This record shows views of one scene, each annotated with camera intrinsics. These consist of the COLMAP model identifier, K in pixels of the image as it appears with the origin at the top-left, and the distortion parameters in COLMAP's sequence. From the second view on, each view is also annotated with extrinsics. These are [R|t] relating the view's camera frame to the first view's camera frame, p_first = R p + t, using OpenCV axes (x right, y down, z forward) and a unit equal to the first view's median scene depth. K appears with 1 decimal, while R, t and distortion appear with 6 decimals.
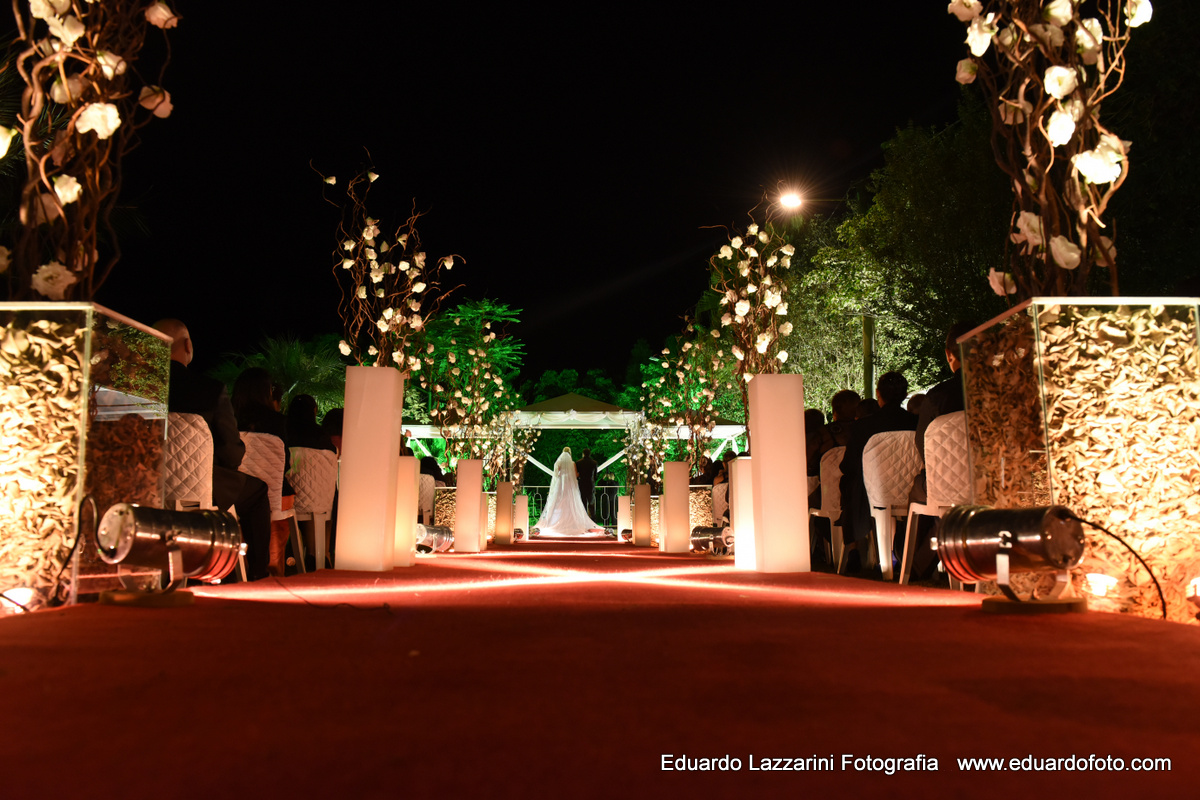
lens RADIAL K [[924.0, 0, 600.0], [0, 924.0, 400.0], [0, 0, 1]] dist [-0.023479, 0.011125]
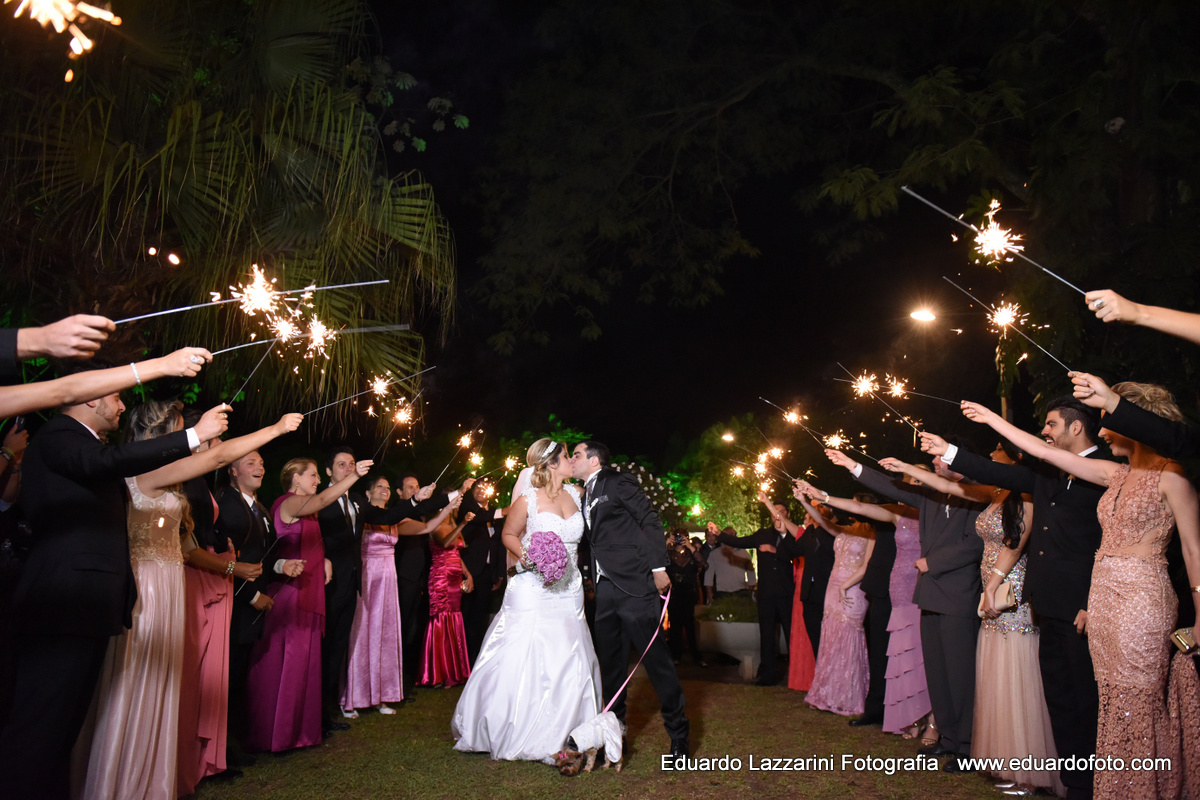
lens RADIAL K [[815.9, 0, 600.0], [0, 815.9, 400.0], [0, 0, 1]] dist [-0.032544, -0.001548]
pose [[0.997834, 0.024482, -0.061053, 0.092837], [-0.027987, 0.997969, -0.057223, -0.661967], [0.059528, 0.058807, 0.996493, -3.122550]]
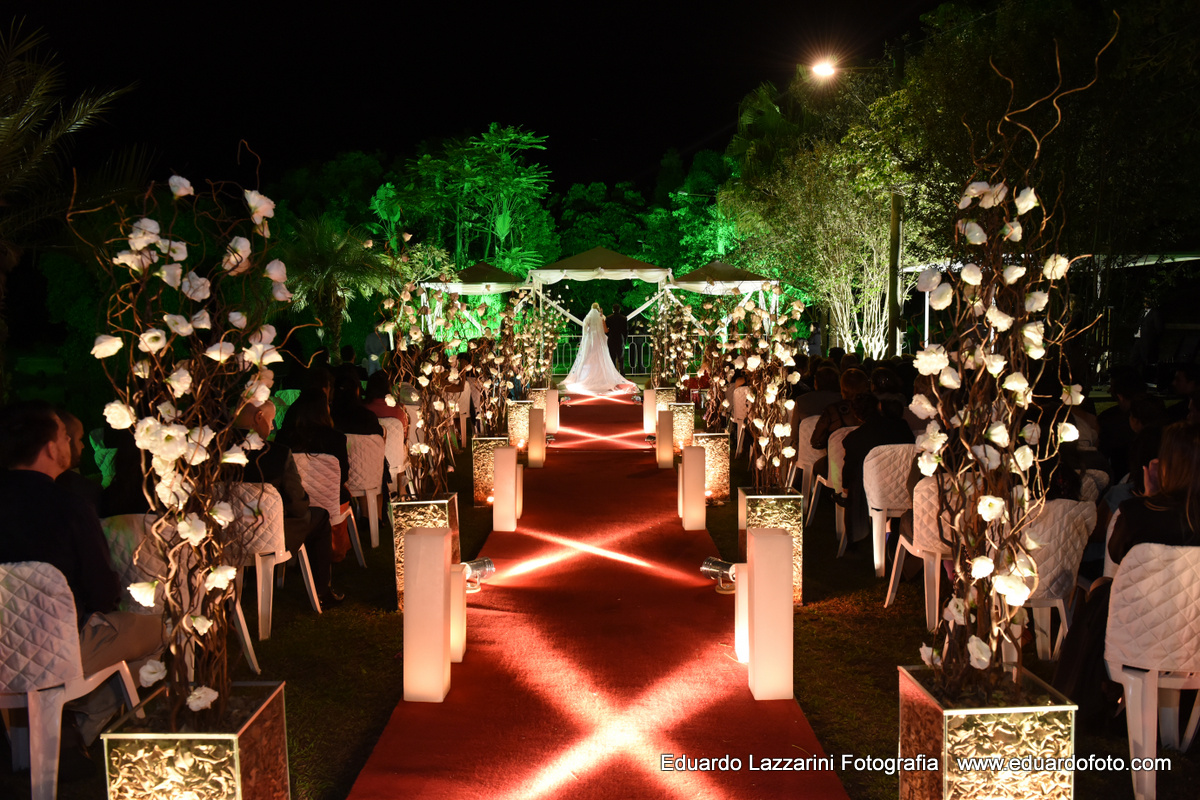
lens RADIAL K [[924.0, 0, 600.0], [0, 924.0, 400.0], [0, 0, 1]] dist [-0.023479, 0.011125]
pose [[0.999465, -0.003414, -0.032538, 0.010796], [0.010461, 0.975683, 0.218937, -0.327861], [0.030999, -0.219160, 0.975196, -0.074025]]
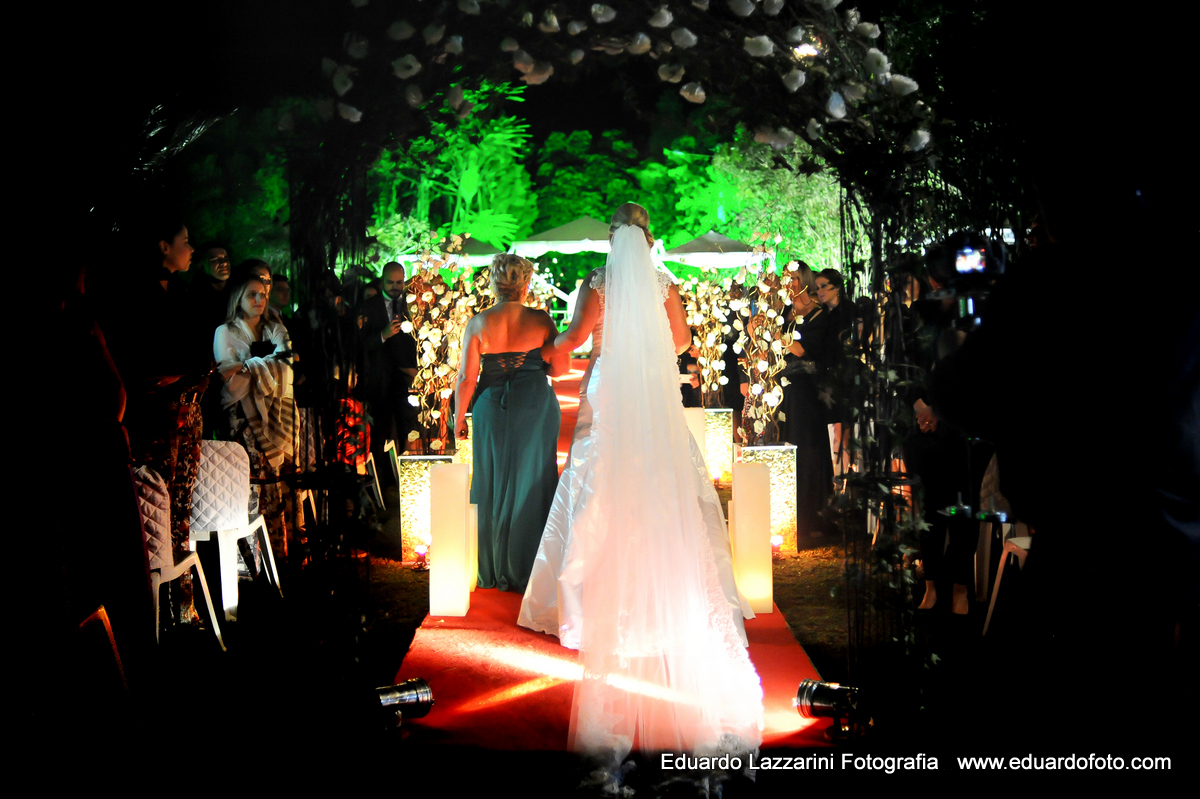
lens RADIAL K [[1199.0, 0, 600.0], [0, 1199.0, 399.5], [0, 0, 1]] dist [-0.107261, 0.004652]
pose [[0.999828, -0.005347, -0.017742, 0.021563], [0.009099, 0.975756, 0.218673, -0.467841], [0.016143, -0.218797, 0.975637, -1.190512]]
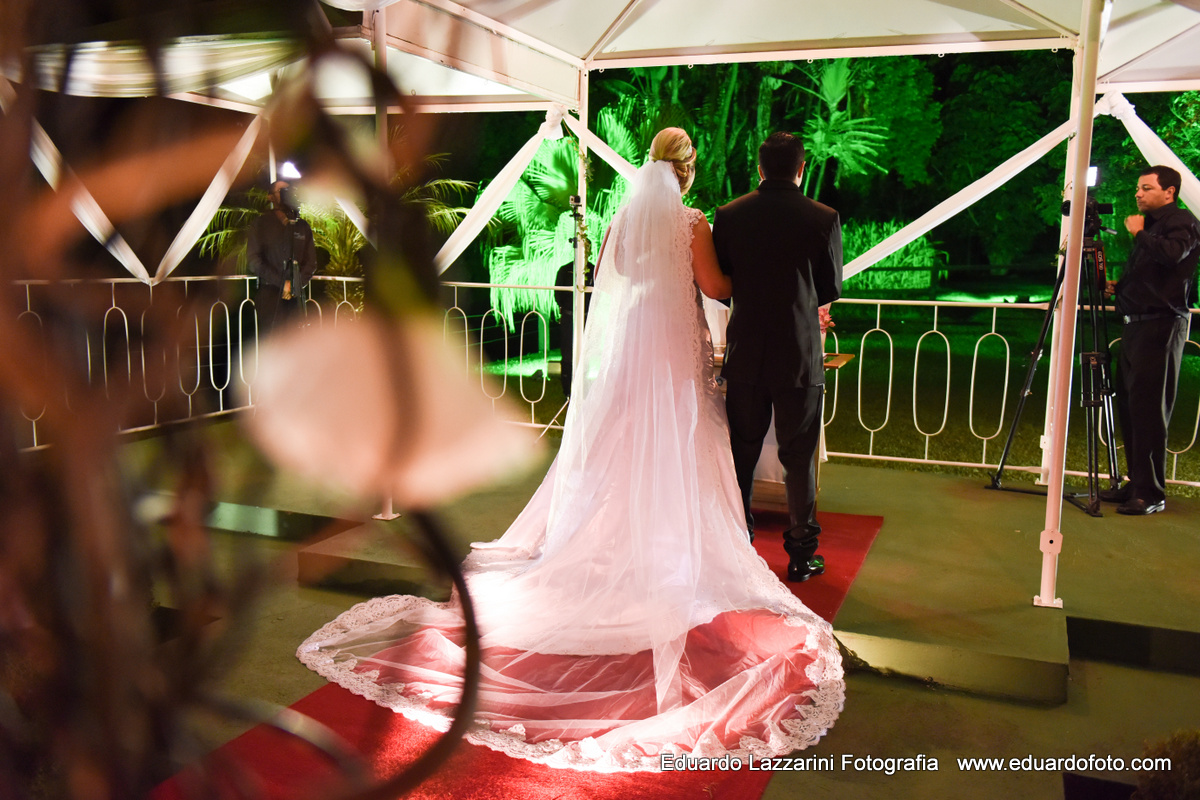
lens RADIAL K [[1066.3, 0, 600.0], [0, 1066.3, 400.0], [0, 0, 1]] dist [-0.004845, -0.000584]
pose [[0.914042, 0.076111, -0.398416, 0.185827], [0.036270, 0.962966, 0.267170, 0.171768], [0.403996, -0.258656, 0.877431, 3.519053]]
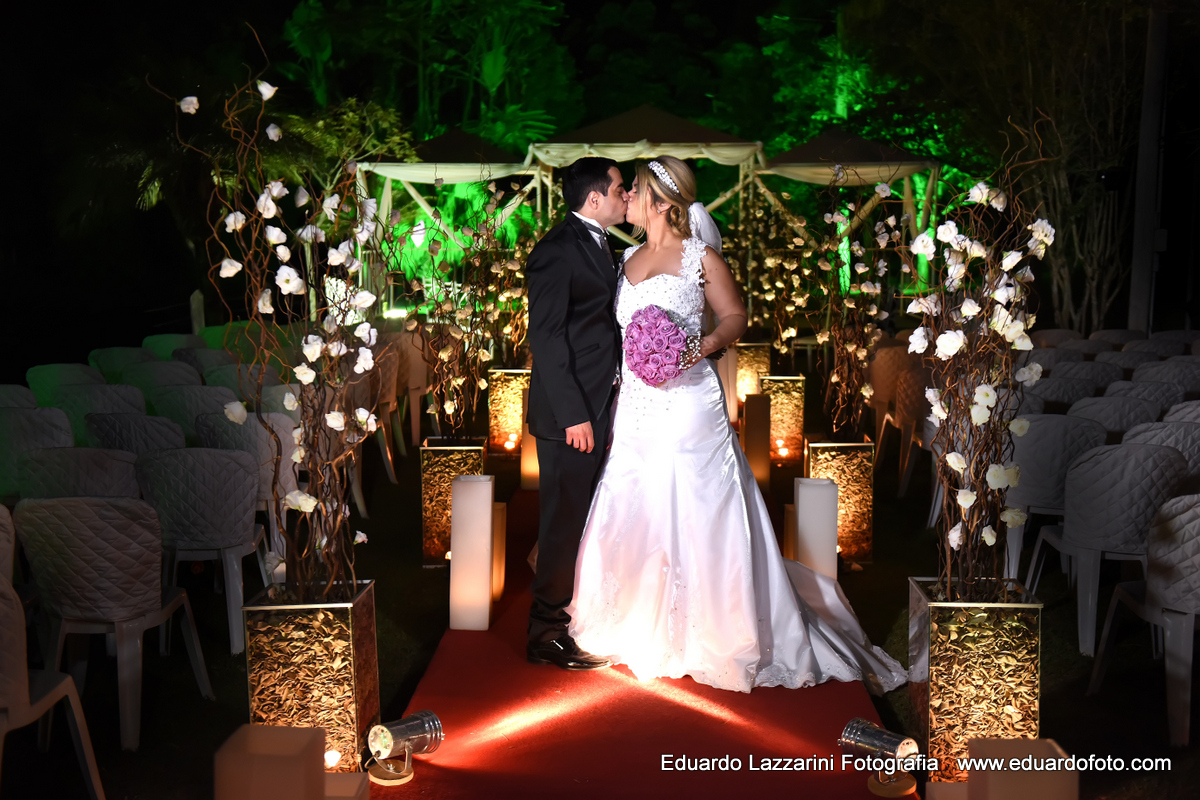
lens RADIAL K [[1402.8, 0, 600.0], [0, 1402.8, 400.0], [0, 0, 1]] dist [0.104672, 0.009436]
pose [[0.997999, 0.008085, -0.062707, -0.000216], [0.008535, 0.965485, 0.260320, -0.319467], [0.062647, -0.260334, 0.963484, 0.192659]]
